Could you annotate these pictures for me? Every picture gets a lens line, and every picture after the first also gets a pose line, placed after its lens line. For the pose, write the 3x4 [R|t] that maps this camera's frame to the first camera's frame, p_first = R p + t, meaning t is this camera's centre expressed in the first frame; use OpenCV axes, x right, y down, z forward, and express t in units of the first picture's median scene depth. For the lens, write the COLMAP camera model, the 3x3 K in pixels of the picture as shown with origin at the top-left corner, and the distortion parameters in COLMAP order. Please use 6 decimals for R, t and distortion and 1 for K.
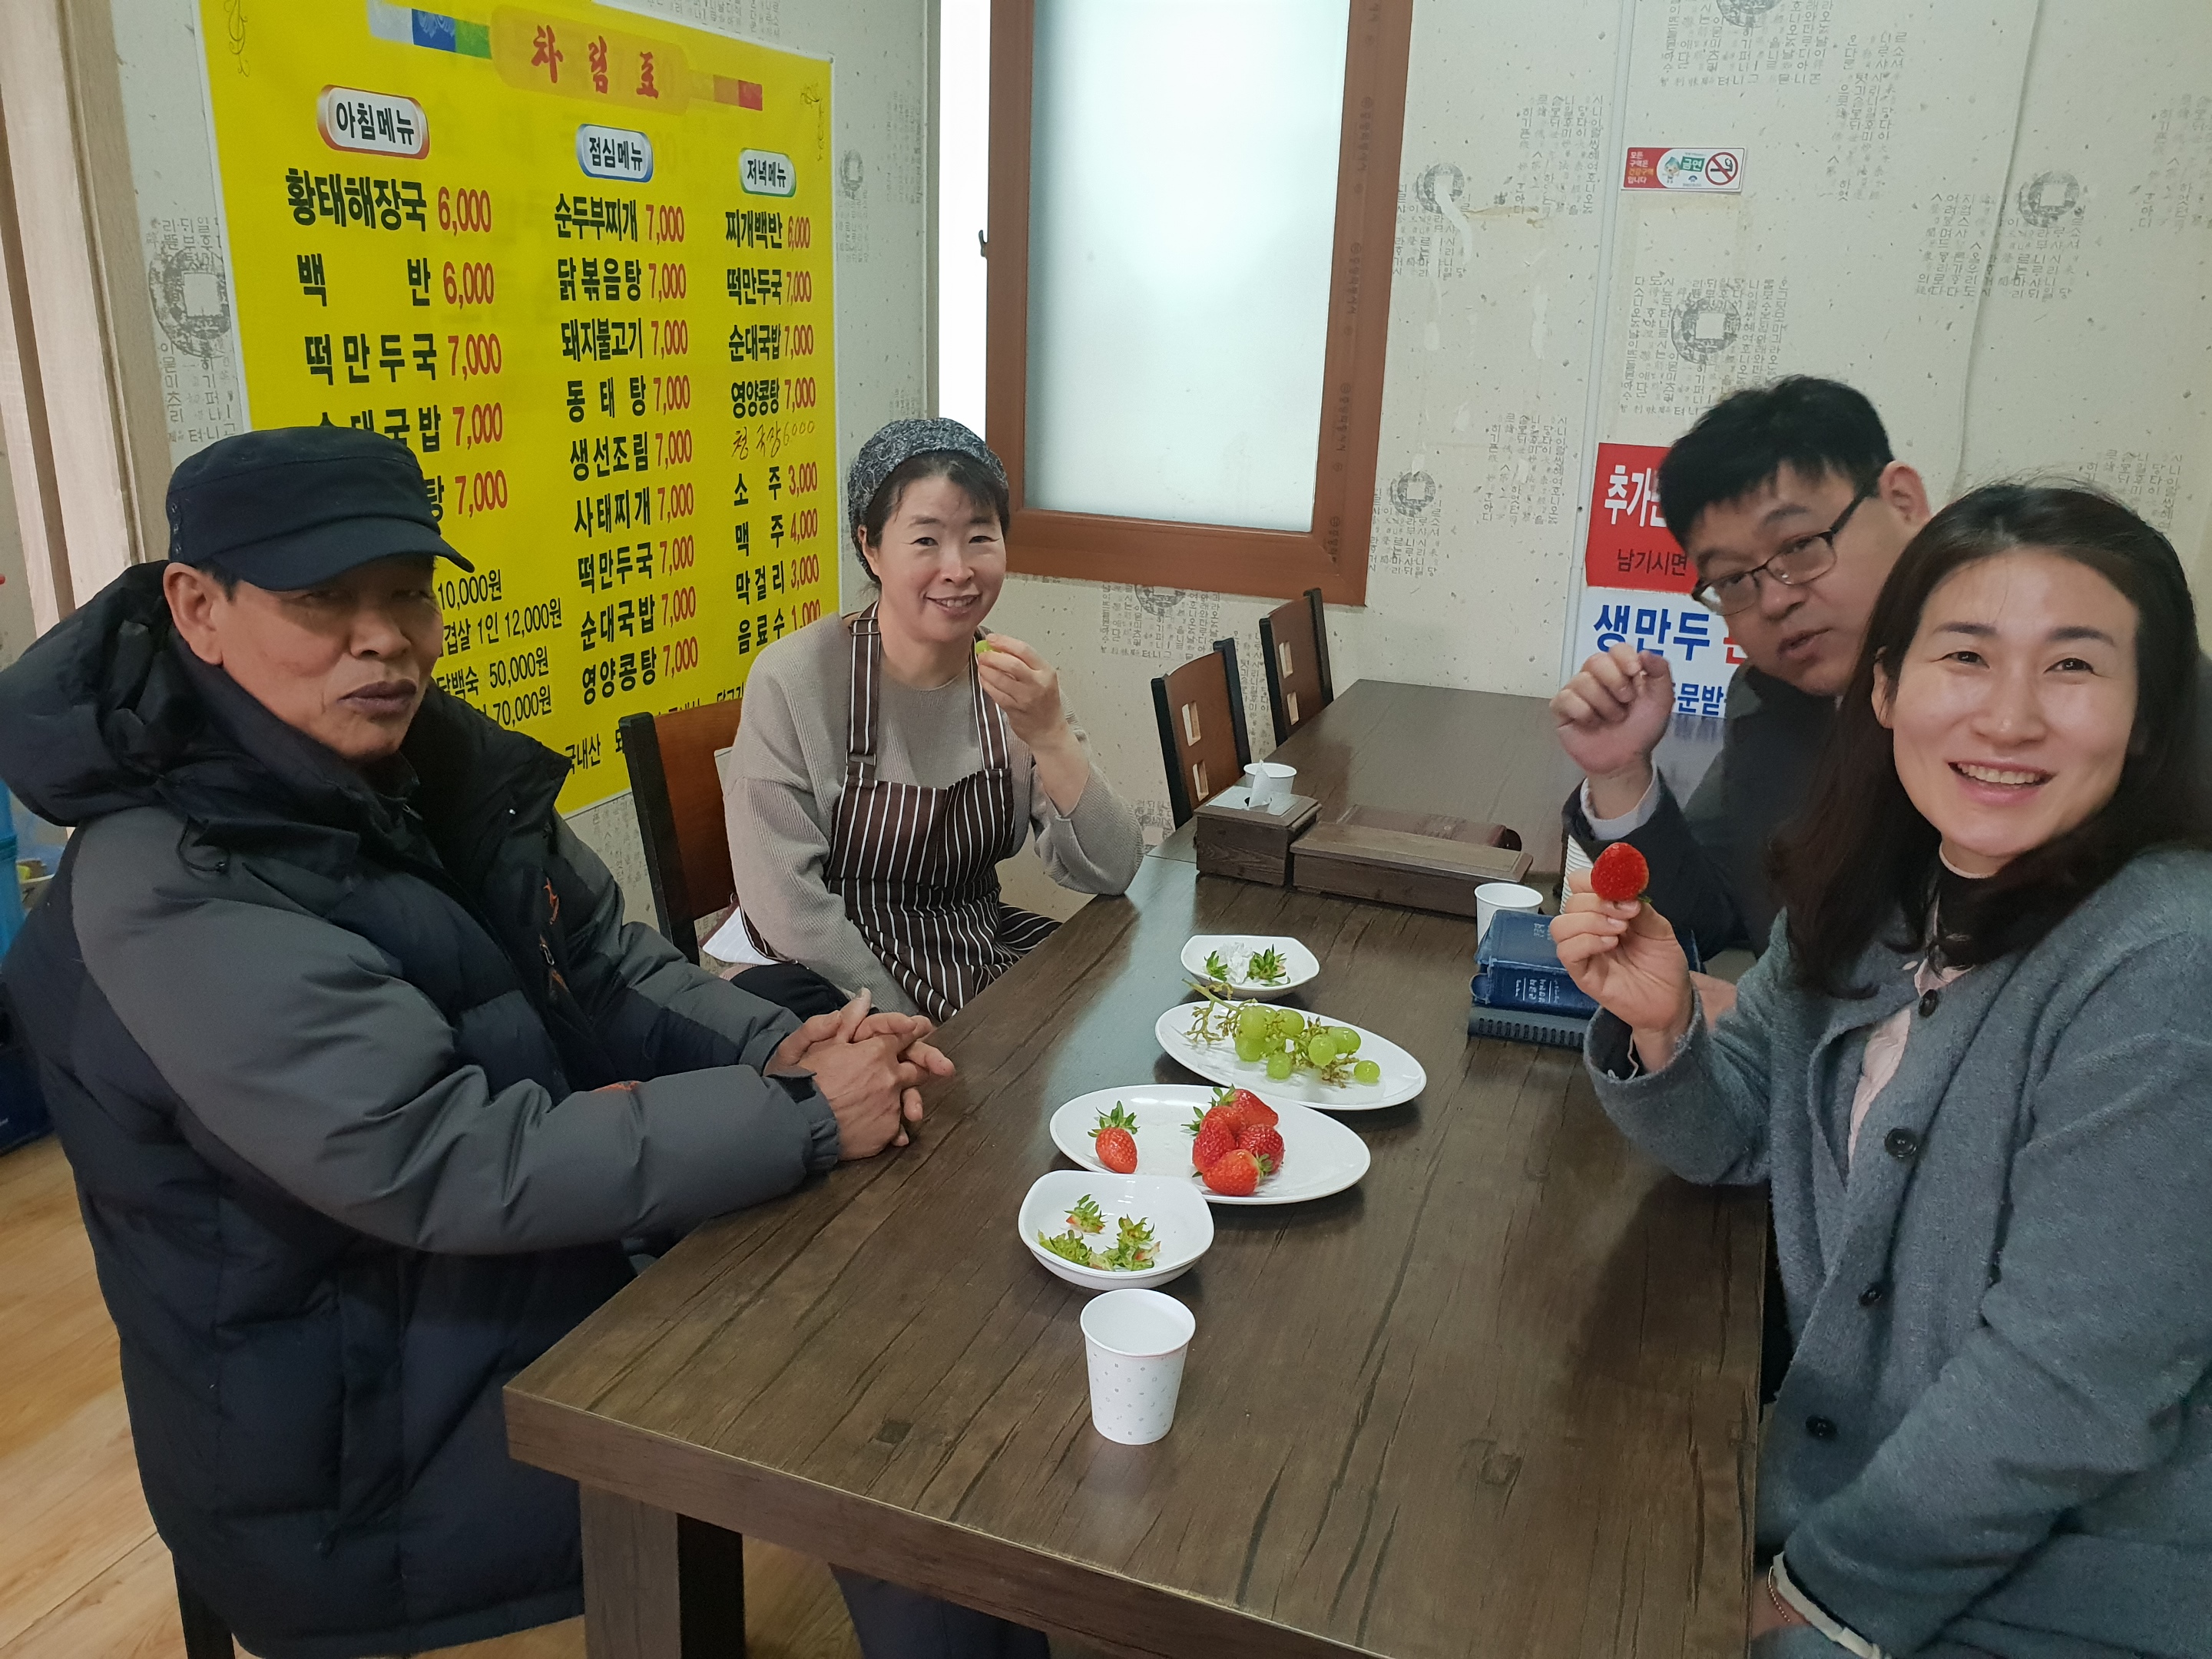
lens RADIAL K [[1731.7, 0, 1129.0], [0, 1731.7, 820.9], [0, 0, 1]] dist [0.005748, 0.053144]
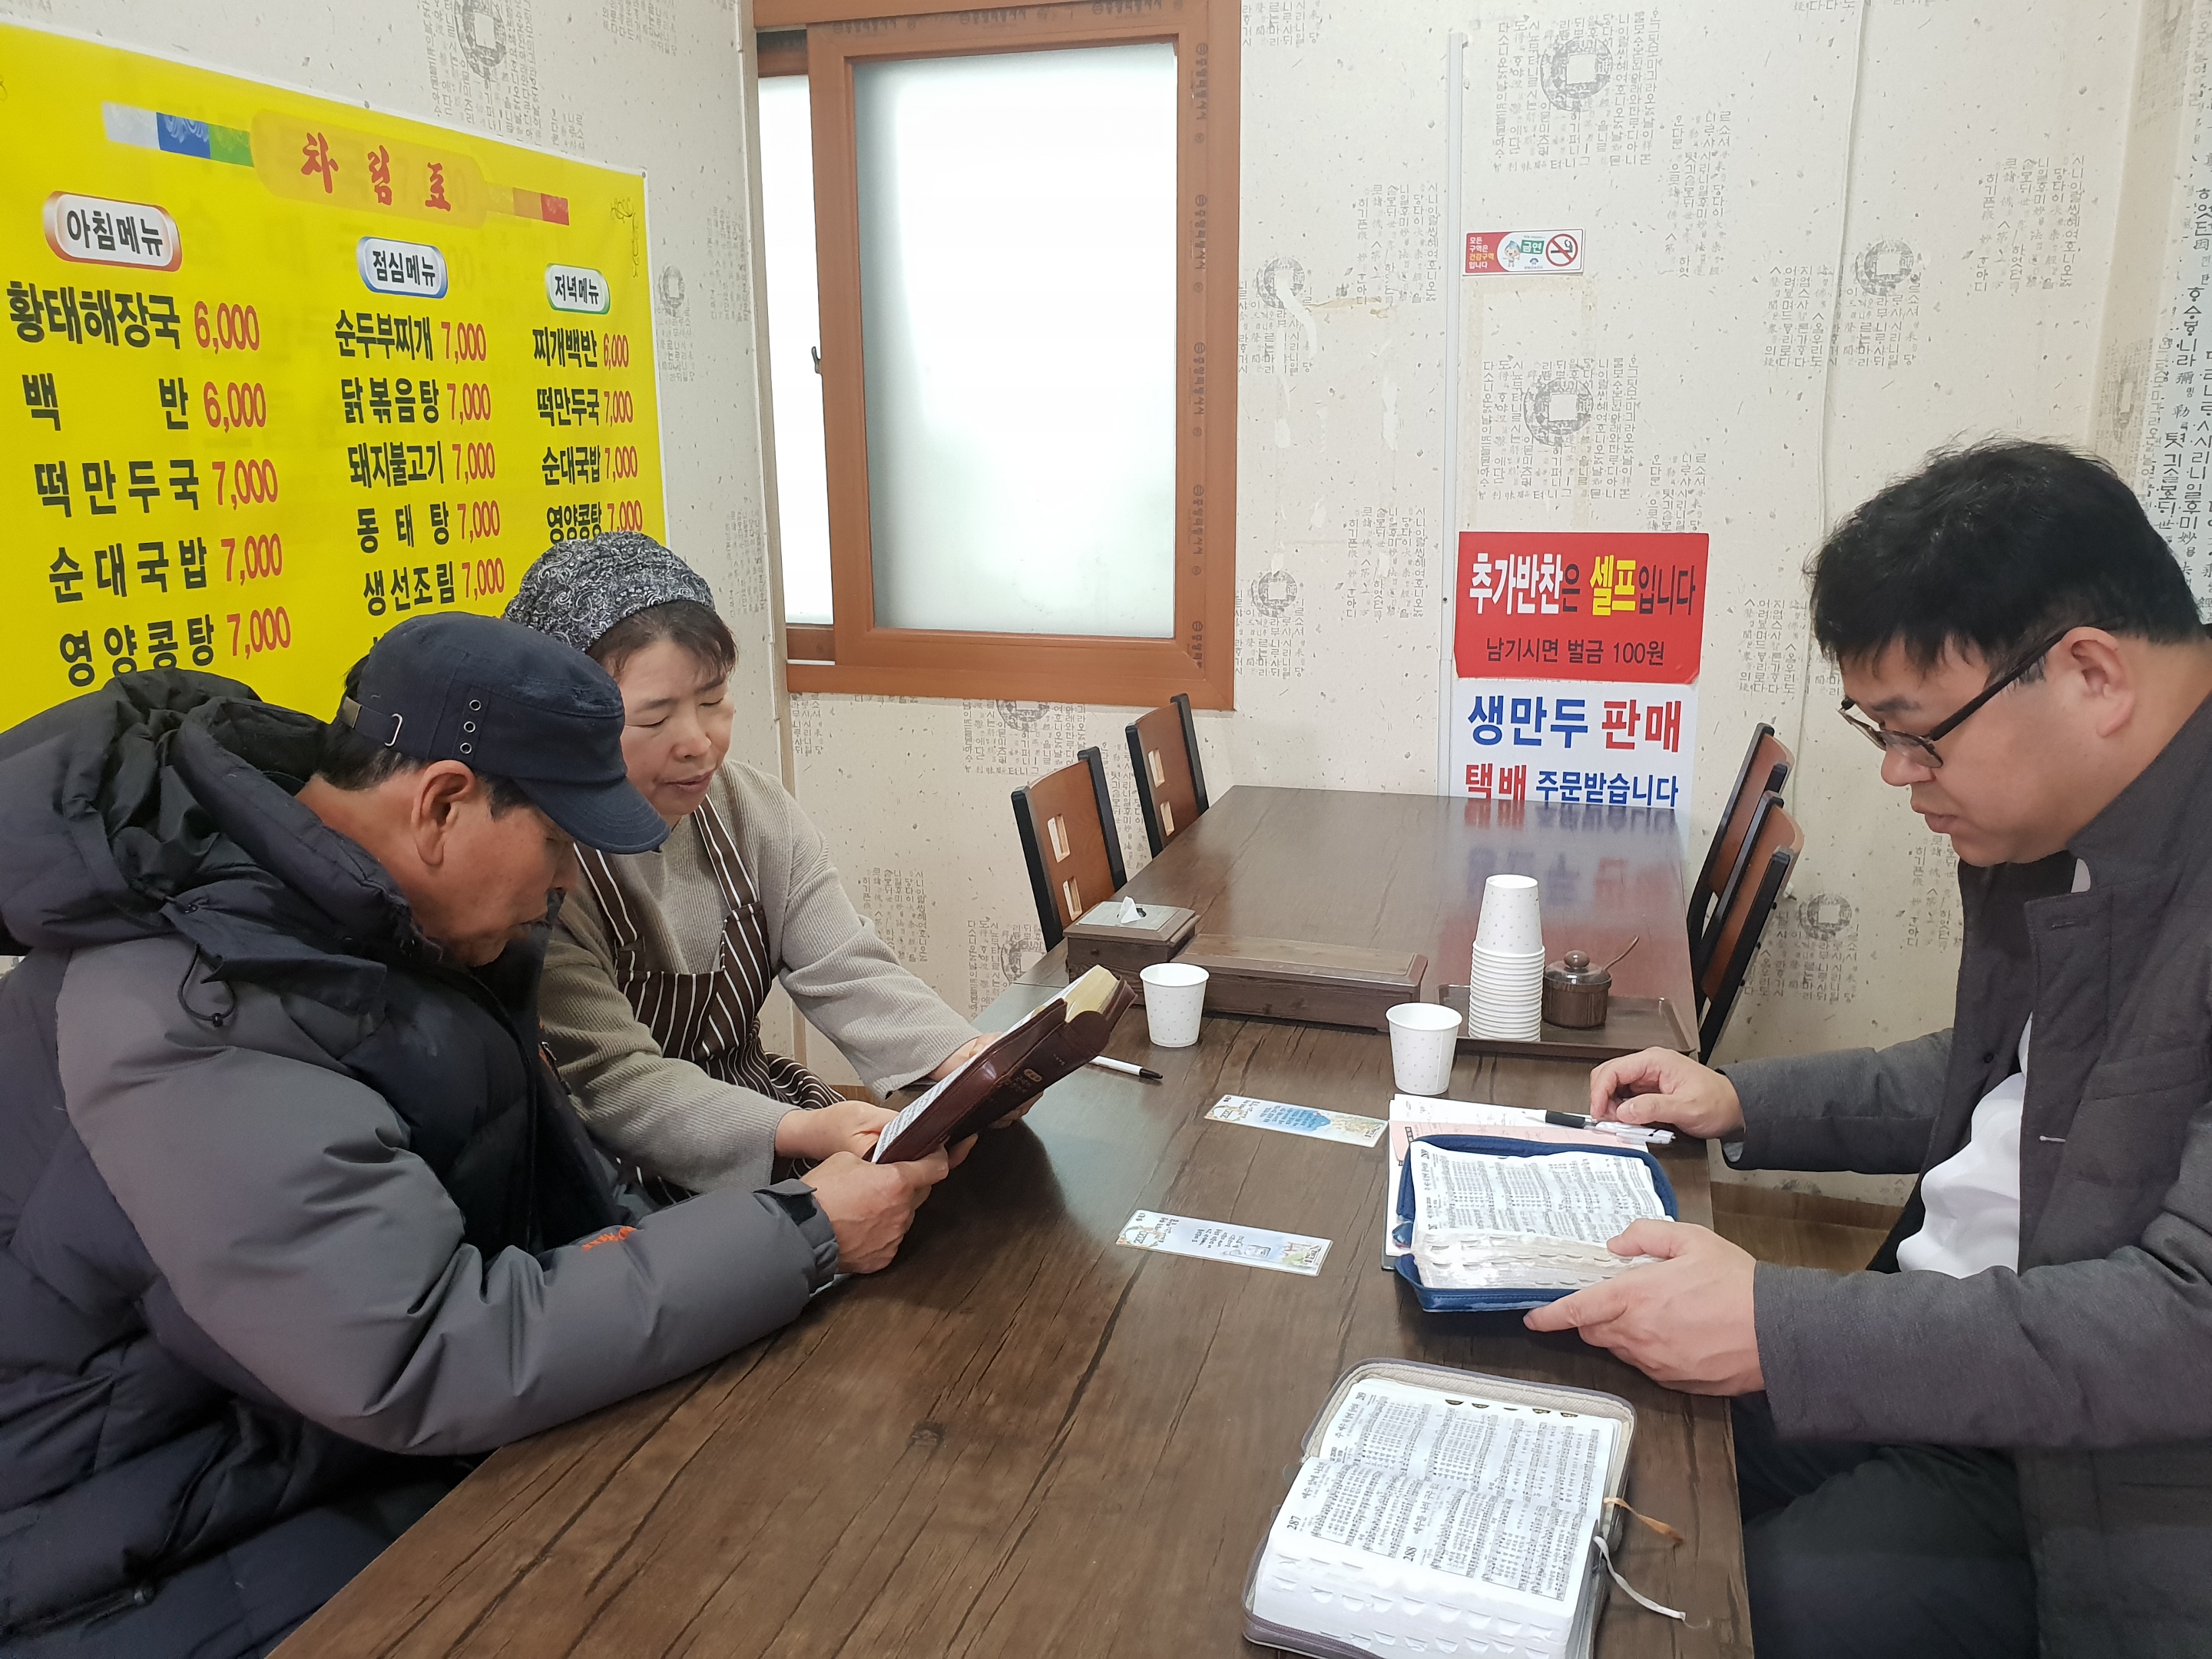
lens RADIAL K [[1731.7, 0, 1129.0], [0, 1731.7, 820.9], [0, 0, 1]] dist [0.005748, 0.053144]
pose [[0.996043, -0.056221, 0.068824, 0.011208], [0.061088, 0.995619, -0.070795, 0.001845], [-0.064542, 0.074719, 0.995114, 0.063641]]
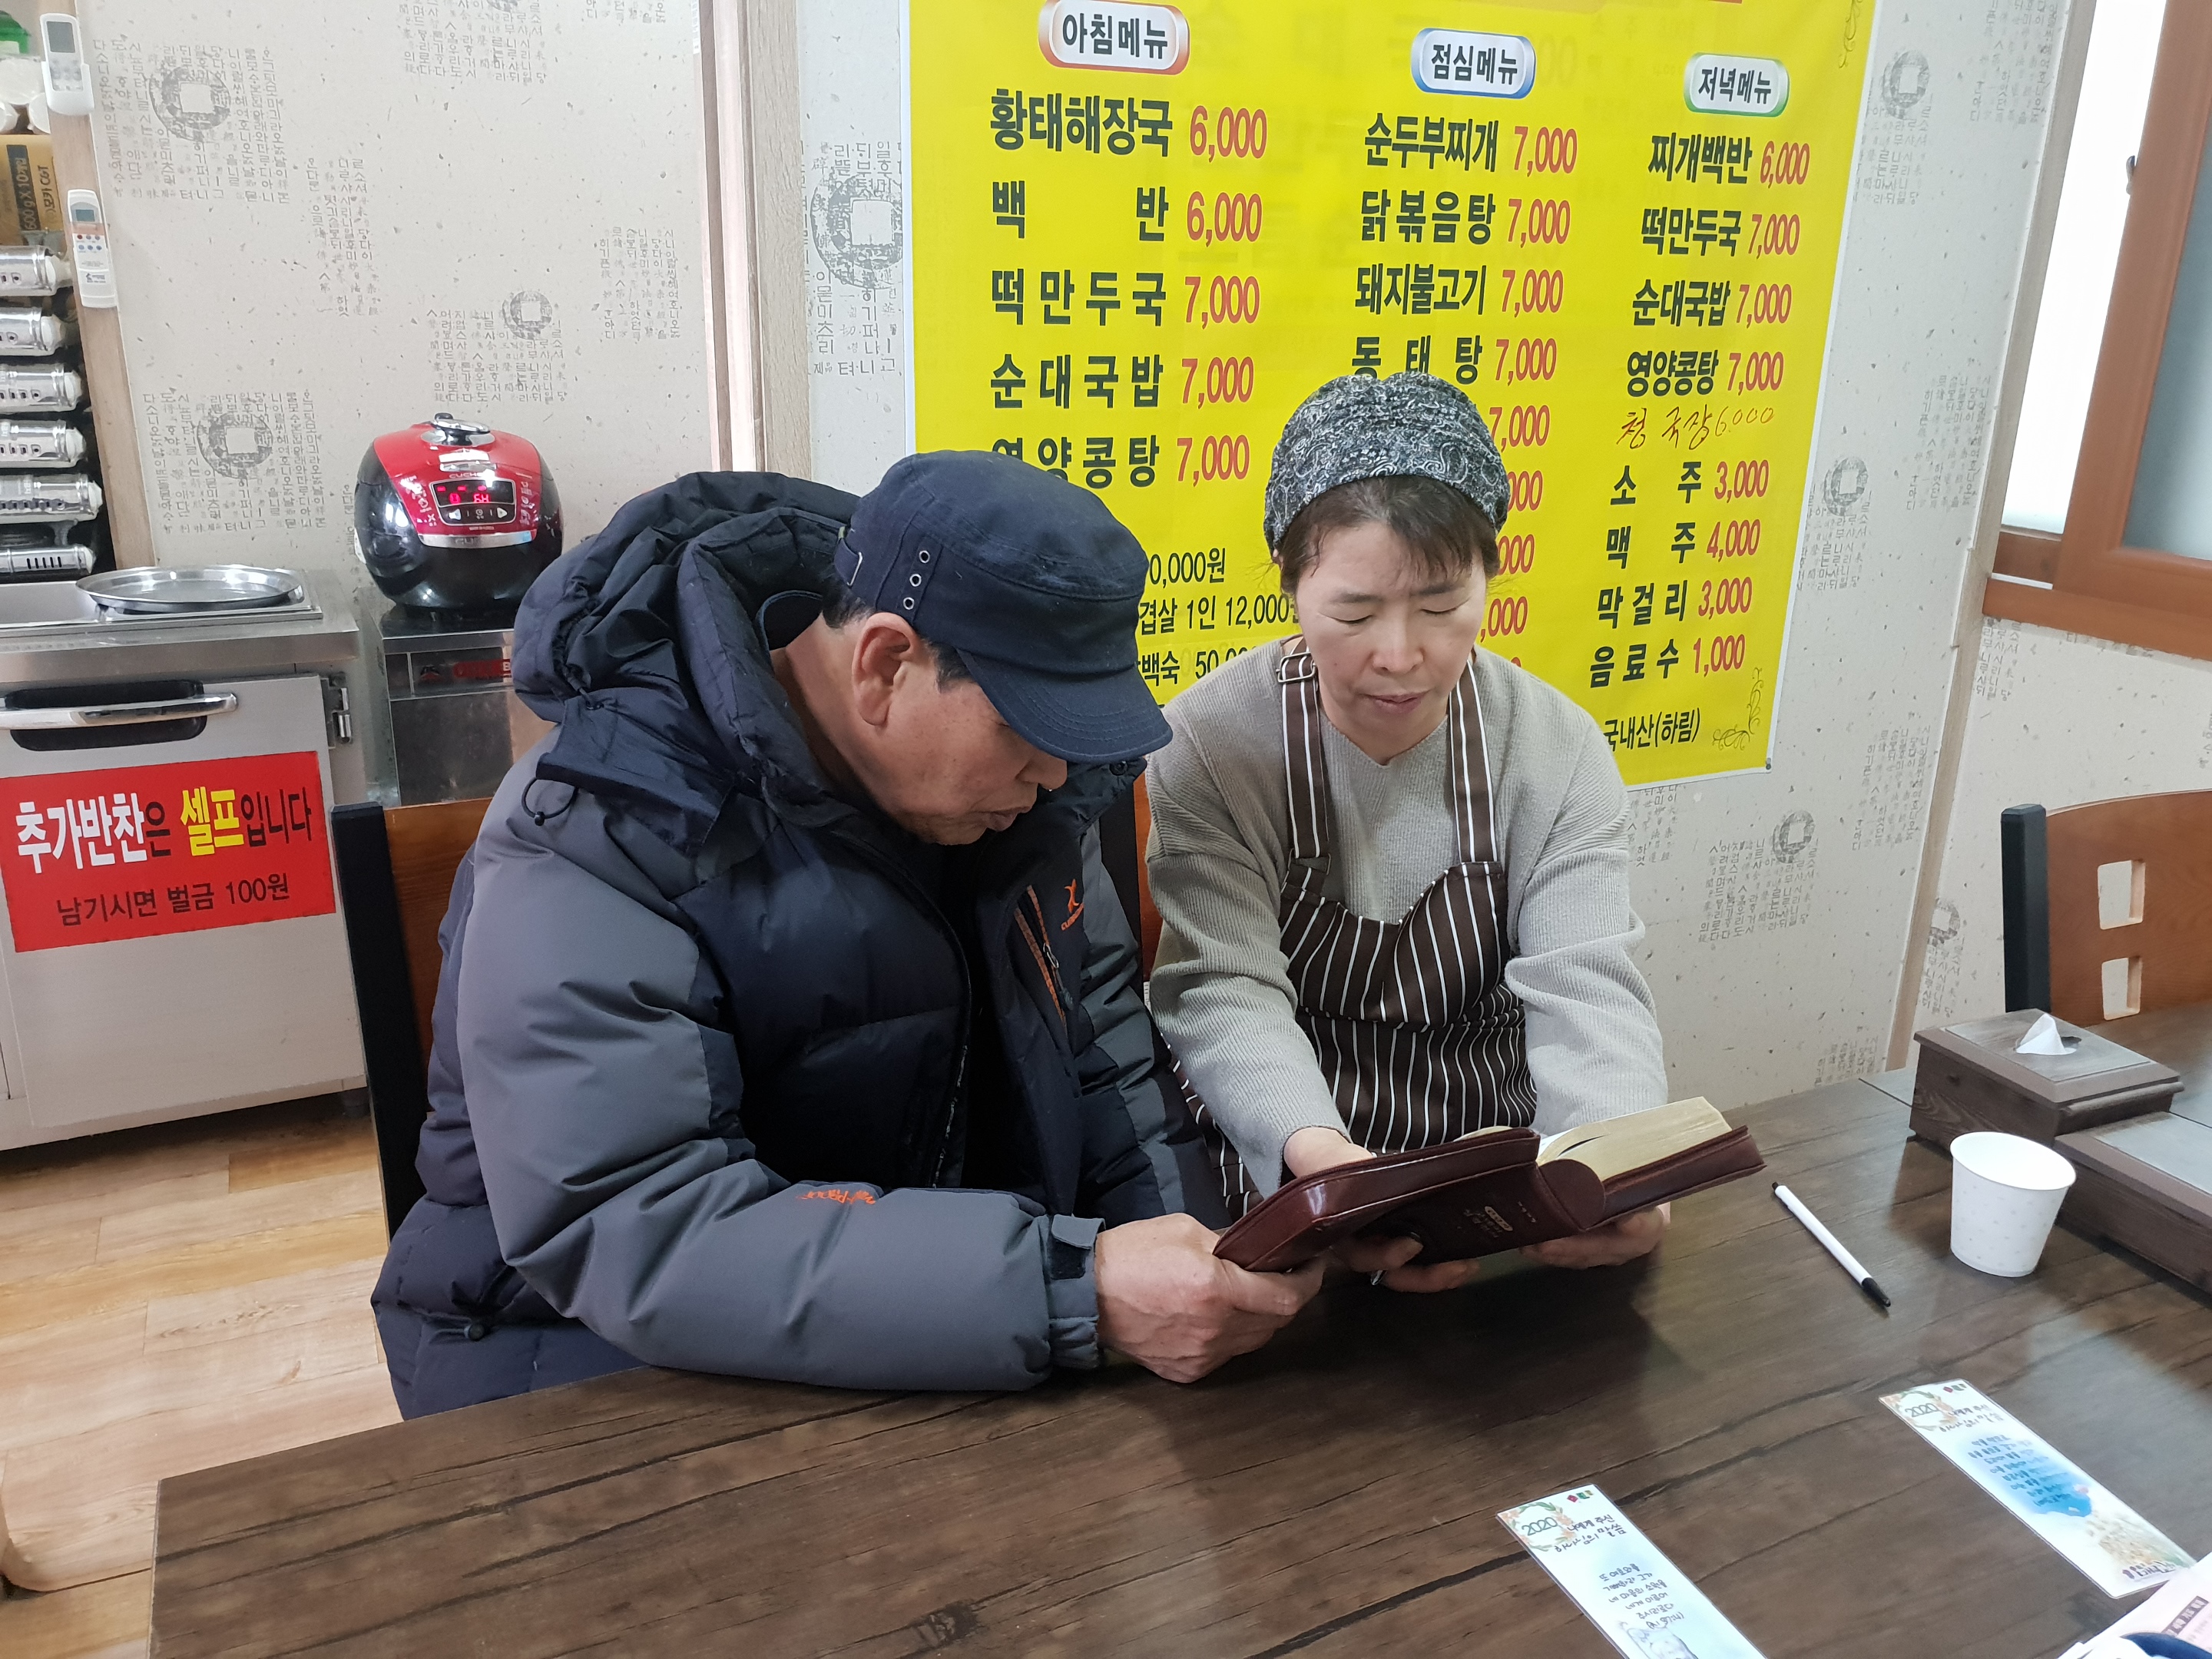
lens RADIAL K [[1697.1, 0, 1106.0], [0, 1697.1, 829.5], [0, 0, 1]] dist [0.040478, -0.077312]
pose [[0.718436, 0.201805, -0.665676, 0.184922], [-0.204363, 0.975993, 0.075321, -0.051245], [0.664895, 0.081926, 0.742430, 0.298187]]
